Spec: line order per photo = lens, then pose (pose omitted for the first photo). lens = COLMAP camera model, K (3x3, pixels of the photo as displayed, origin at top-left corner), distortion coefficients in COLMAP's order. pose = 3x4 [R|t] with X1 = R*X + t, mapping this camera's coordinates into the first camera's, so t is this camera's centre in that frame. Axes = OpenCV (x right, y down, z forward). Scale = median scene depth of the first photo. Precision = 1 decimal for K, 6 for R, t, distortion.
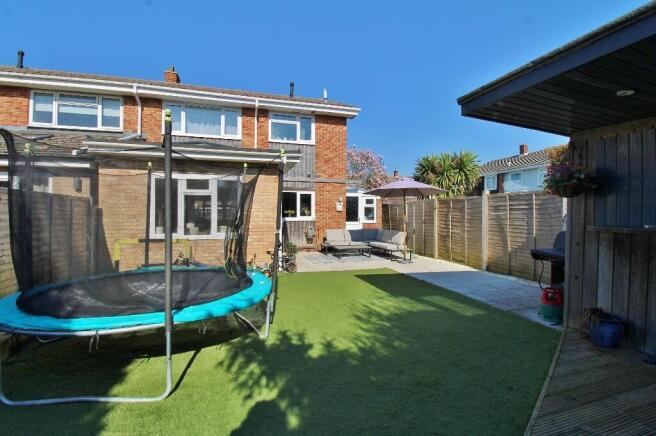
lens RADIAL K [[305.6, 0, 328.0], [0, 305.6, 218.0], [0, 0, 1]] dist [-0.010654, -0.000786]
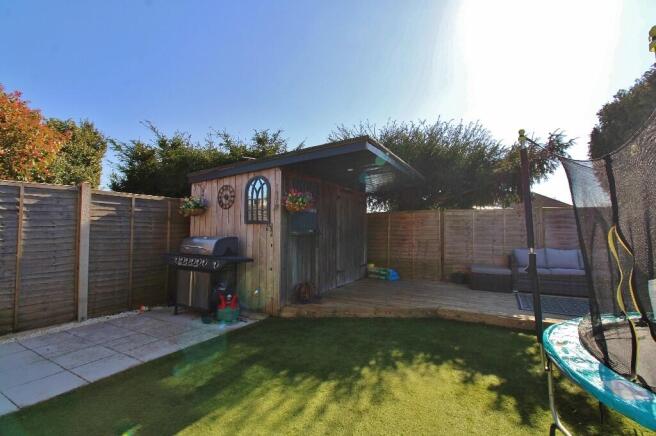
lens RADIAL K [[305.6, 0, 328.0], [0, 305.6, 218.0], [0, 0, 1]] dist [-0.010654, -0.000786]
pose [[-0.701370, 0.009810, 0.712730, -0.315731], [-0.004718, 0.999819, -0.018404, -0.018219], [-0.712782, -0.016271, -0.701197, 1.783745]]
